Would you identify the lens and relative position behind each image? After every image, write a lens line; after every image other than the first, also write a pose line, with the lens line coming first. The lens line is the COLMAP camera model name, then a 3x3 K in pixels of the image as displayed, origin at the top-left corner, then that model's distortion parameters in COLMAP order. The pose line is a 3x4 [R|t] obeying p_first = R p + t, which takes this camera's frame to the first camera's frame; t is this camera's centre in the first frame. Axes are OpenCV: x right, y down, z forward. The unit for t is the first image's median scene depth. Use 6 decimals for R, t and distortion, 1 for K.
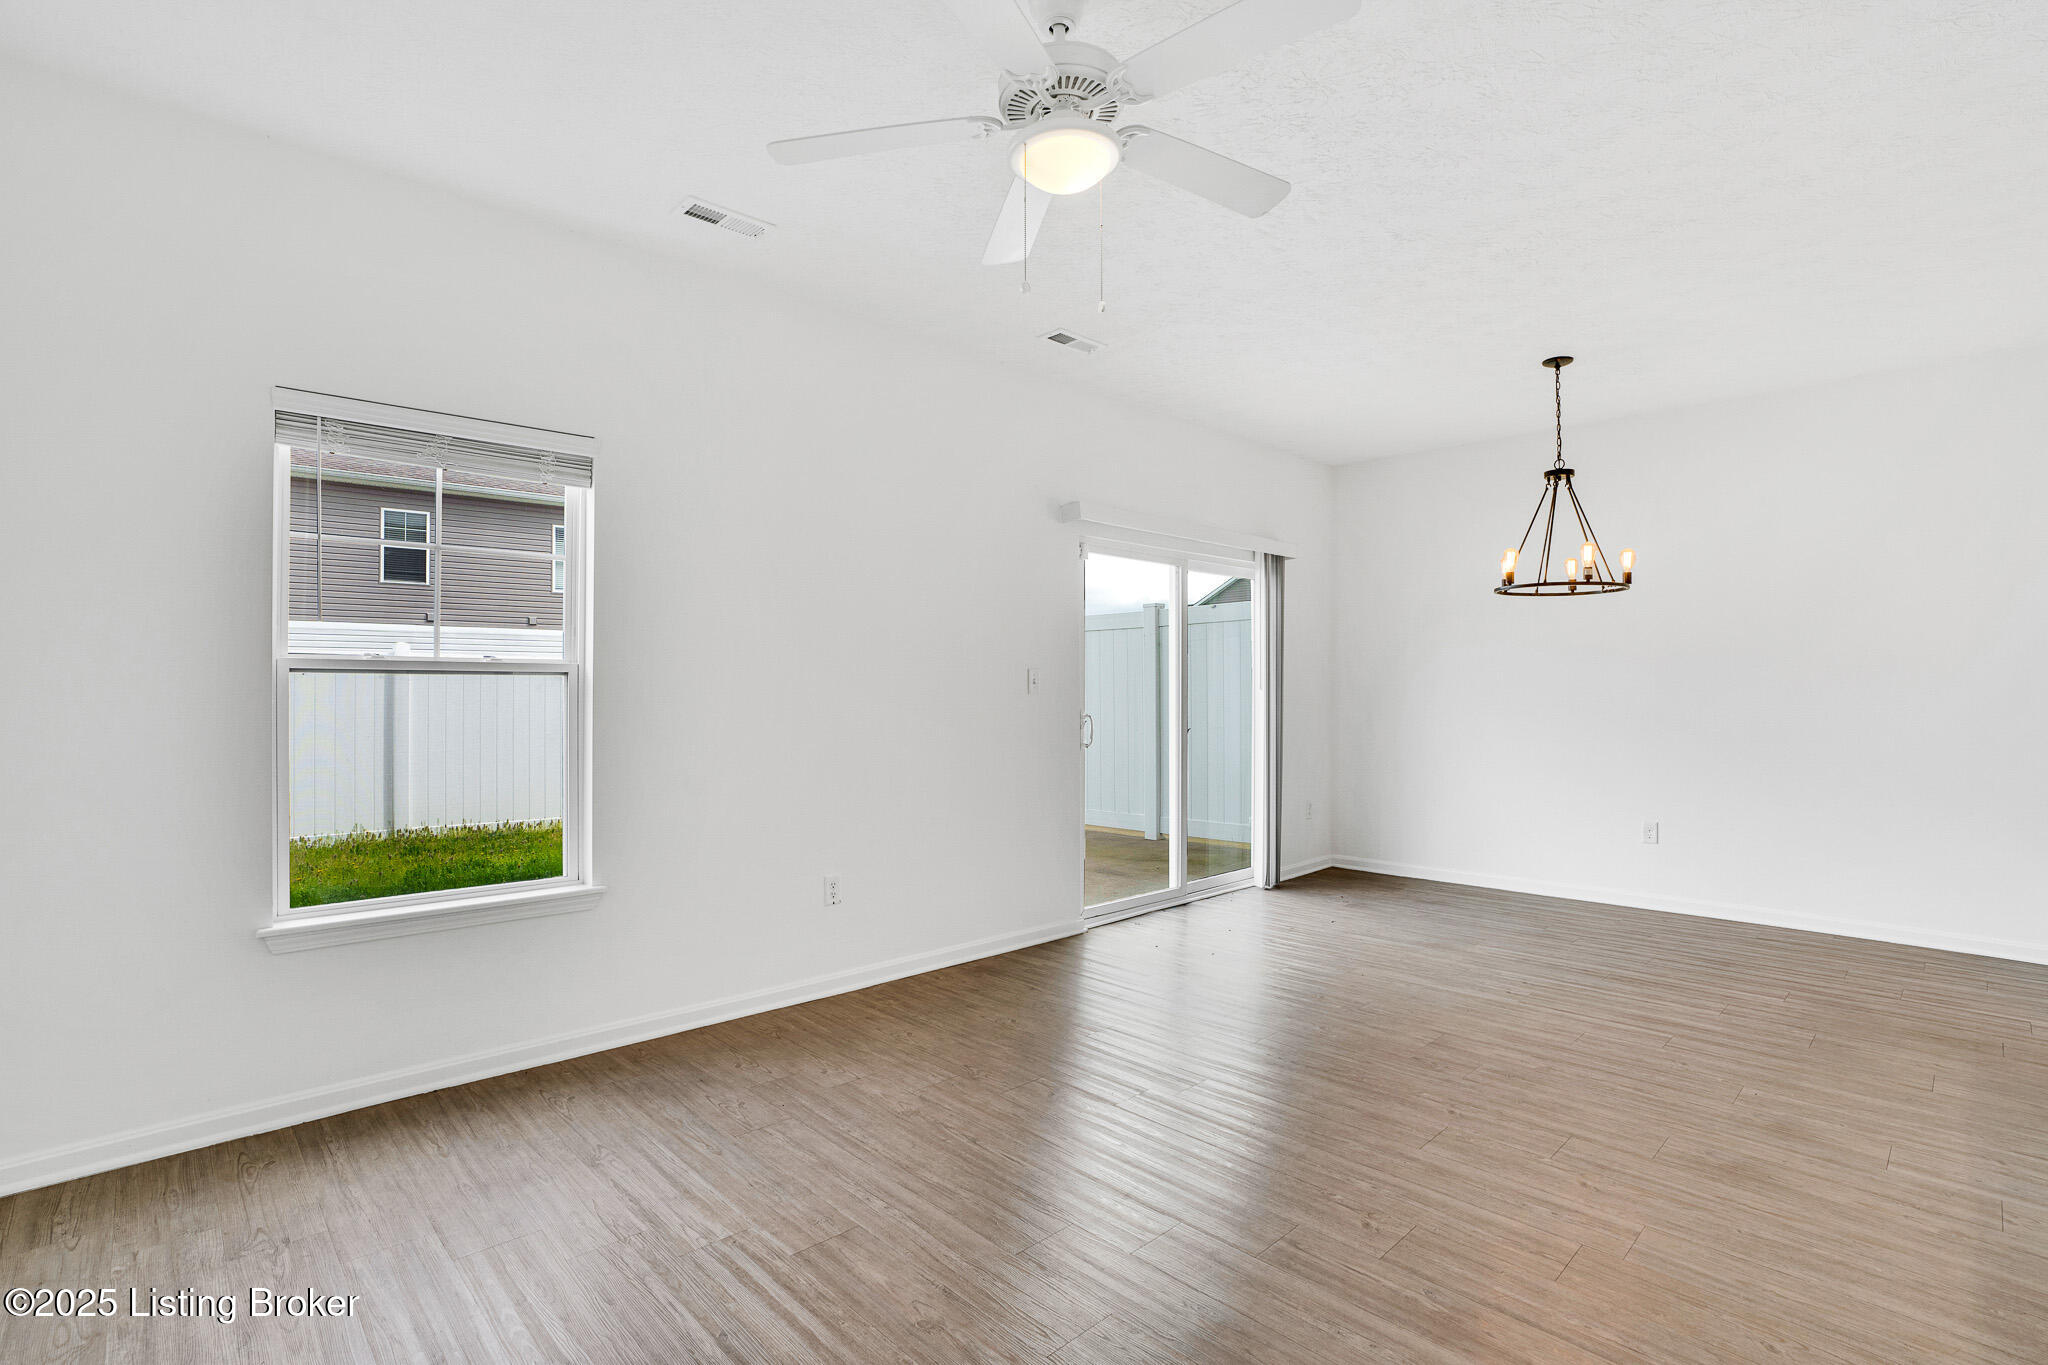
lens RADIAL K [[956.7, 0, 1024.0], [0, 956.7, 682.5], [0, 0, 1]] dist [-0.033155, 0.000507]
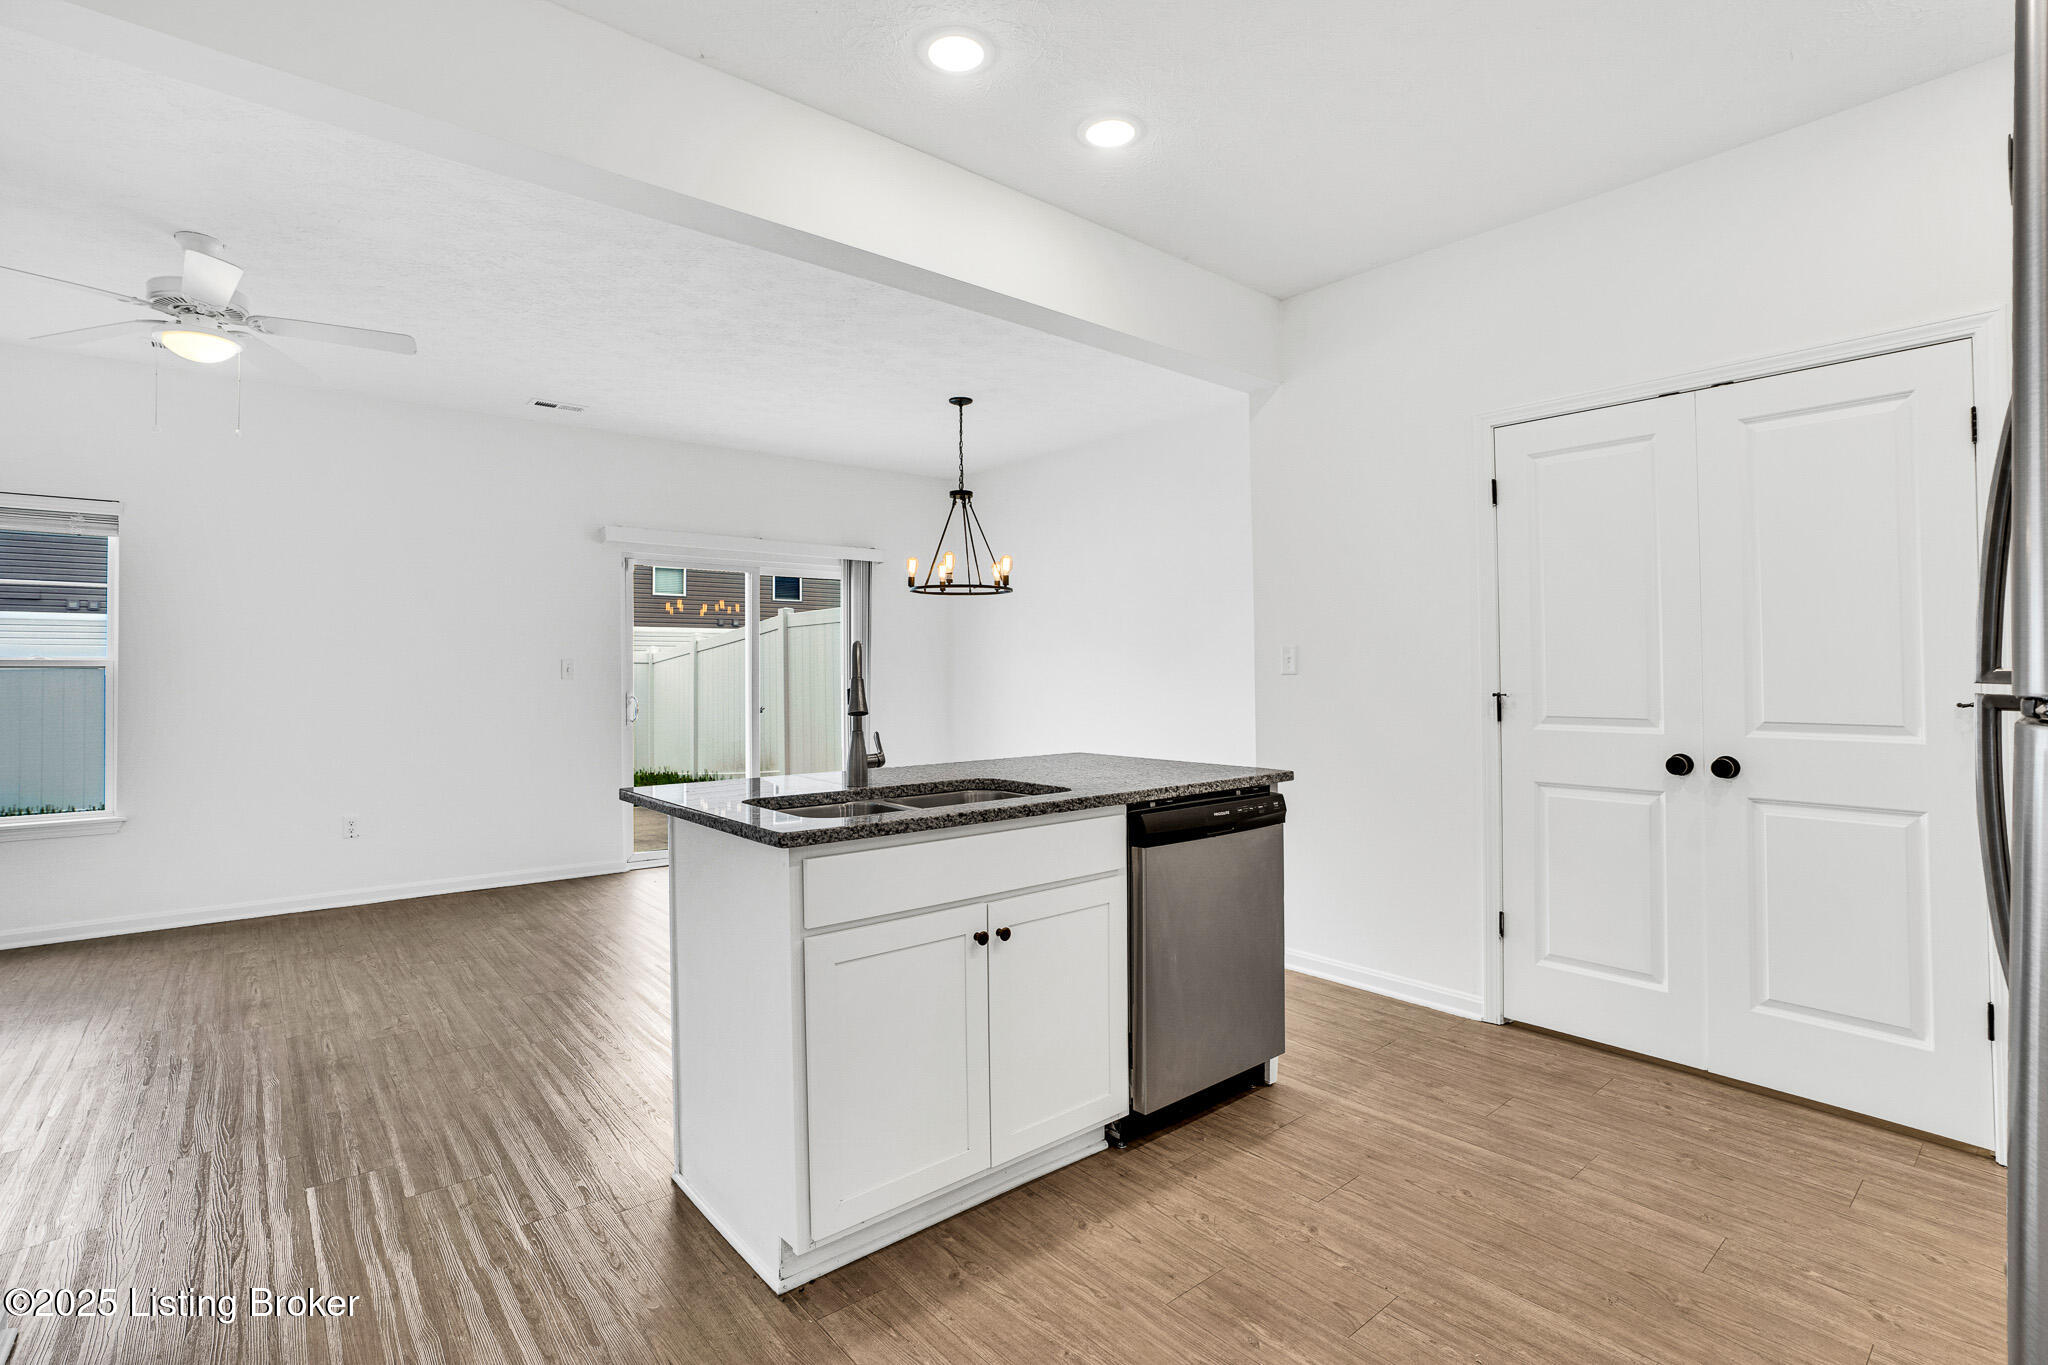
lens RADIAL K [[956.7, 0, 1024.0], [0, 956.7, 682.5], [0, 0, 1]] dist [-0.033155, 0.000507]
pose [[0.998719, -0.008271, -0.049924, 0.722196], [0.009202, 0.999787, 0.018448, -0.000882], [0.049760, -0.018884, 0.998583, -0.238037]]
